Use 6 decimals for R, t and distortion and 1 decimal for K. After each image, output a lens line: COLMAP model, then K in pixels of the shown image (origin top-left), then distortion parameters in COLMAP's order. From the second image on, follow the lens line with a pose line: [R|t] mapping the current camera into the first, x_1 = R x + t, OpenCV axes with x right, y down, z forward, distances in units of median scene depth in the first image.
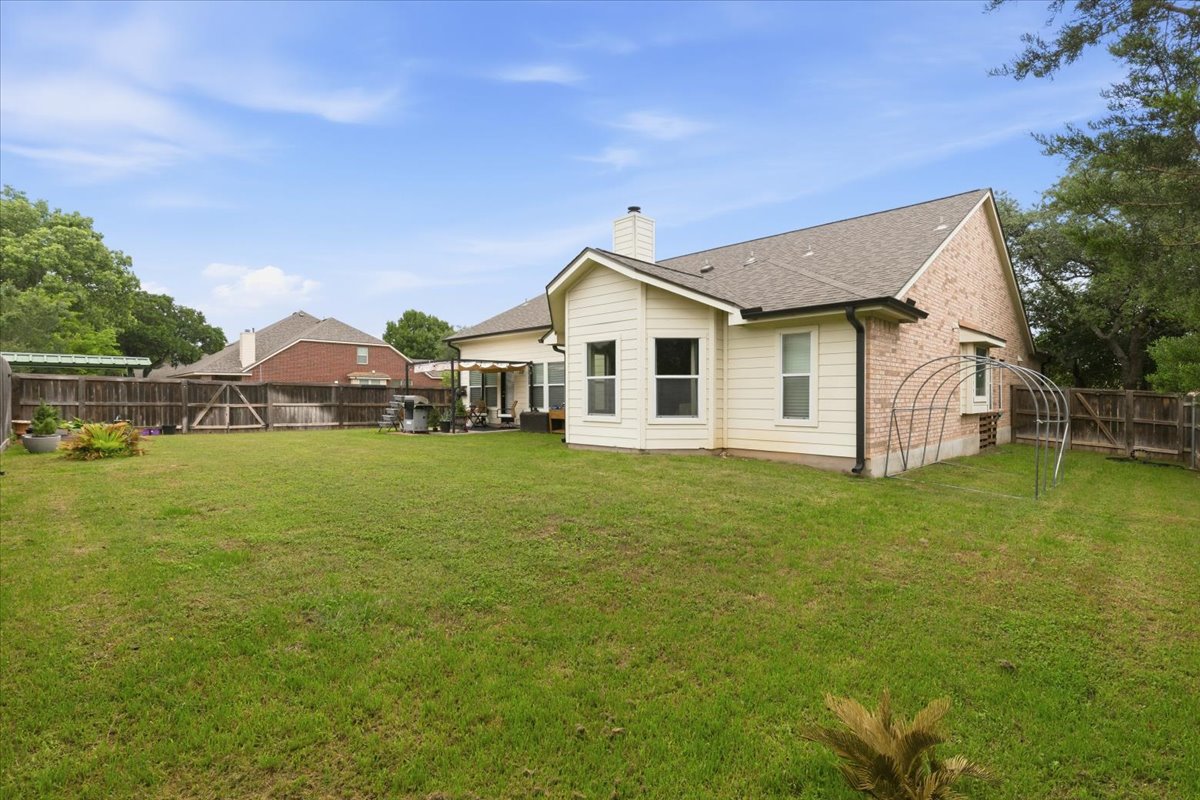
lens RADIAL K [[541.7, 0, 600.0], [0, 541.7, 400.0], [0, 0, 1]] dist [0.001356, 0.000089]
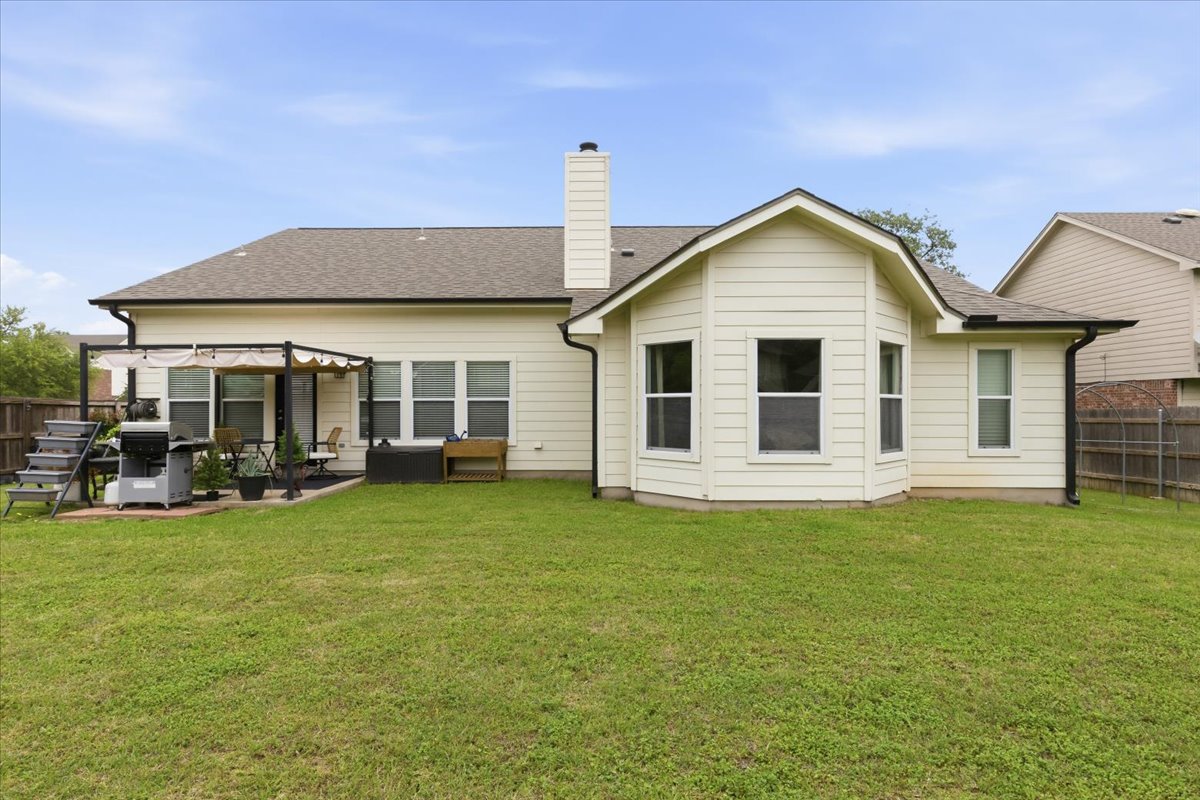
lens RADIAL K [[613.8, 0, 600.0], [0, 613.8, 400.0], [0, 0, 1]] dist [0.000075, -0.000040]
pose [[0.727313, 0.008176, 0.686258, -0.459590], [0.005074, 0.999838, -0.017289, -0.016590], [-0.686288, 0.016056, 0.727153, 0.427823]]
